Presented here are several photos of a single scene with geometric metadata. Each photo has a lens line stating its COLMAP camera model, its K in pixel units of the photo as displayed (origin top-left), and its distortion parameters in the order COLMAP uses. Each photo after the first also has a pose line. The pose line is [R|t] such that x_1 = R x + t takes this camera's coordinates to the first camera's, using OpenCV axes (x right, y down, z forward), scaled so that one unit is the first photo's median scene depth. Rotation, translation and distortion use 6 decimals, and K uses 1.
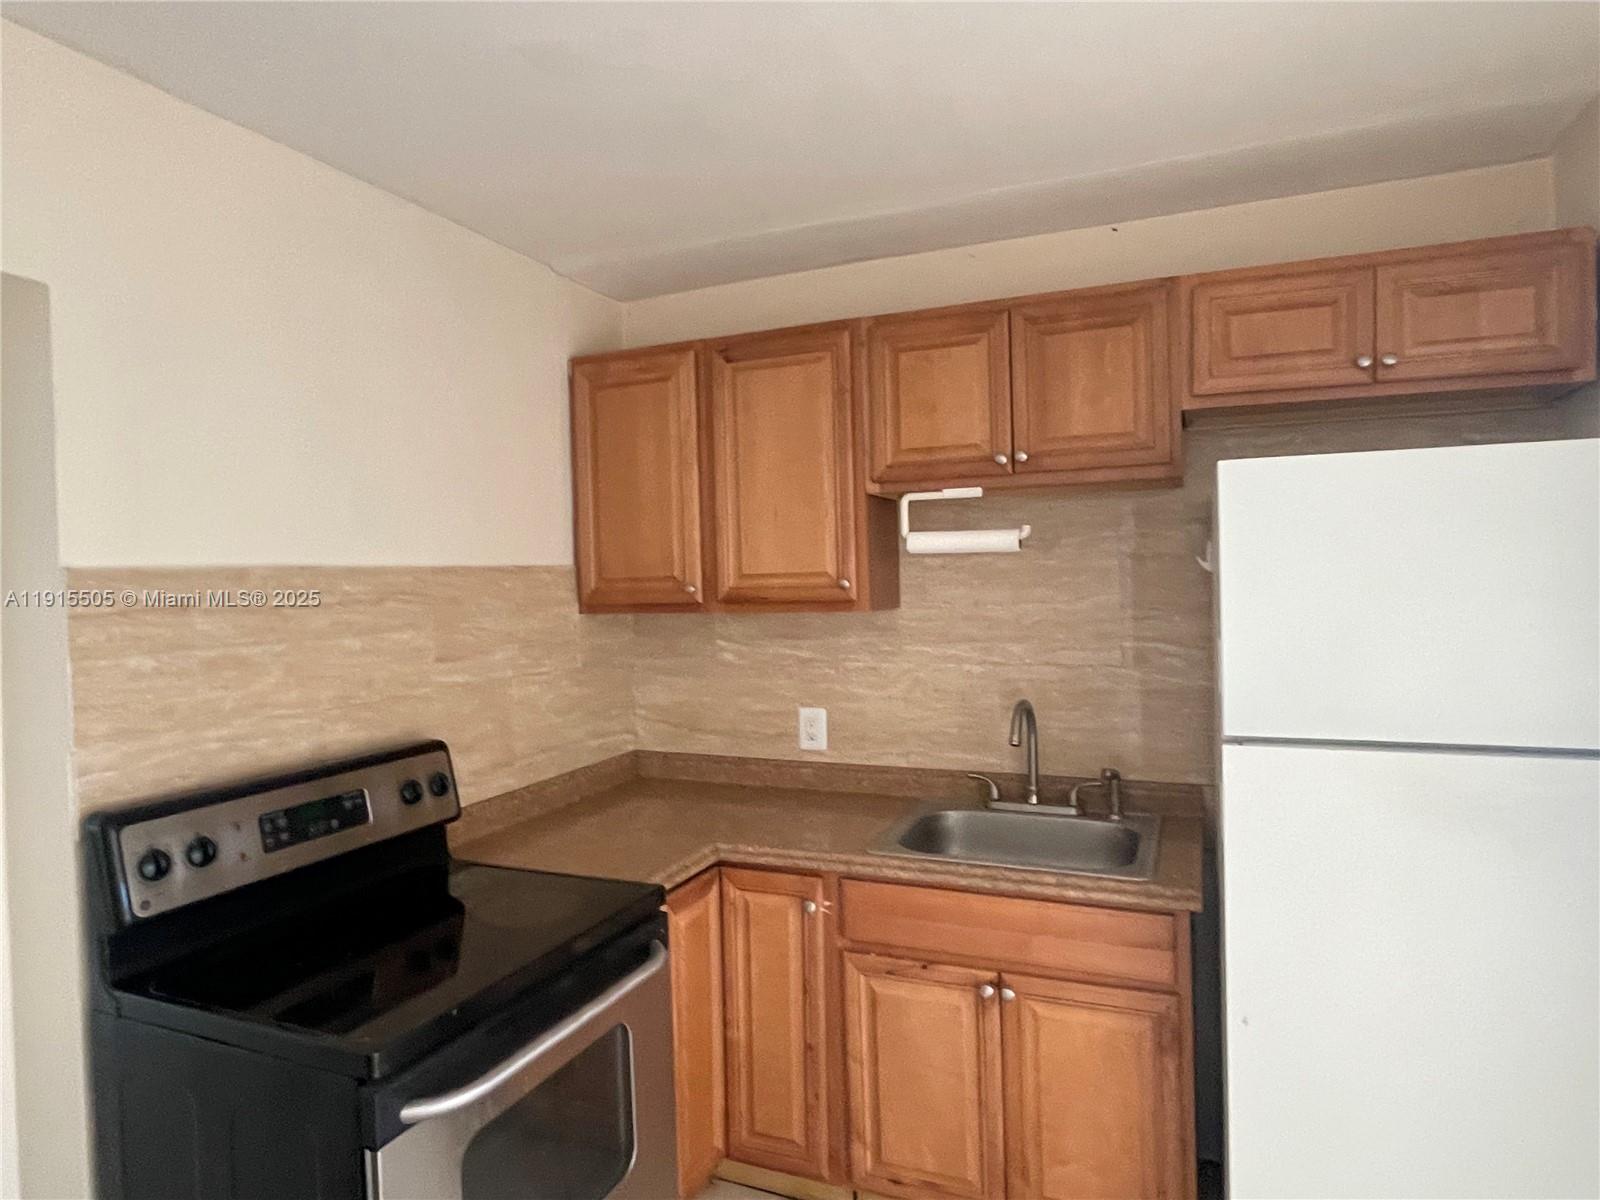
lens RADIAL K [[981.2, 0, 790.5], [0, 981.2, 593.1], [0, 0, 1]] dist [-0.002538, 0.001406]
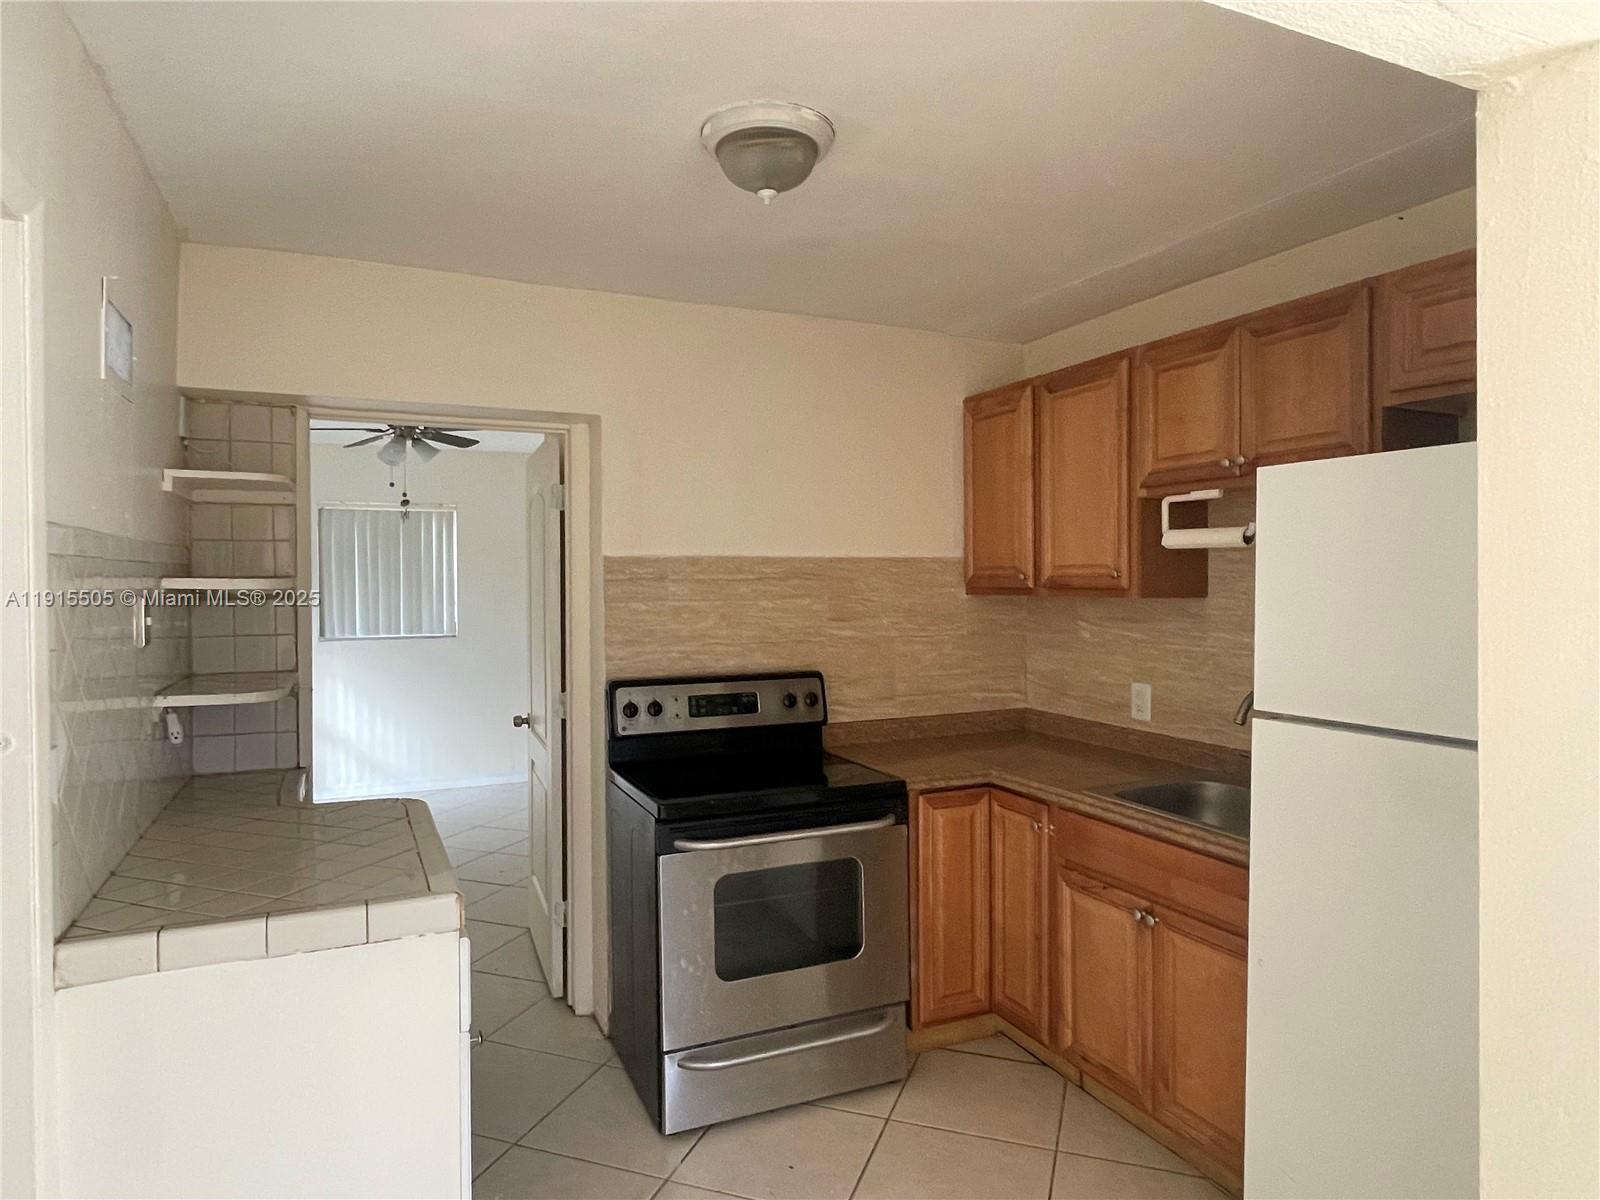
lens RADIAL K [[981.2, 0, 783.4], [0, 981.2, 602.6], [0, 0, 1]] dist [-0.002538, 0.001406]
pose [[0.737328, 0.037752, -0.674480, 0.602478], [-0.026297, 0.999284, 0.027184, 0.003750], [0.675023, -0.002307, 0.737793, -0.154175]]
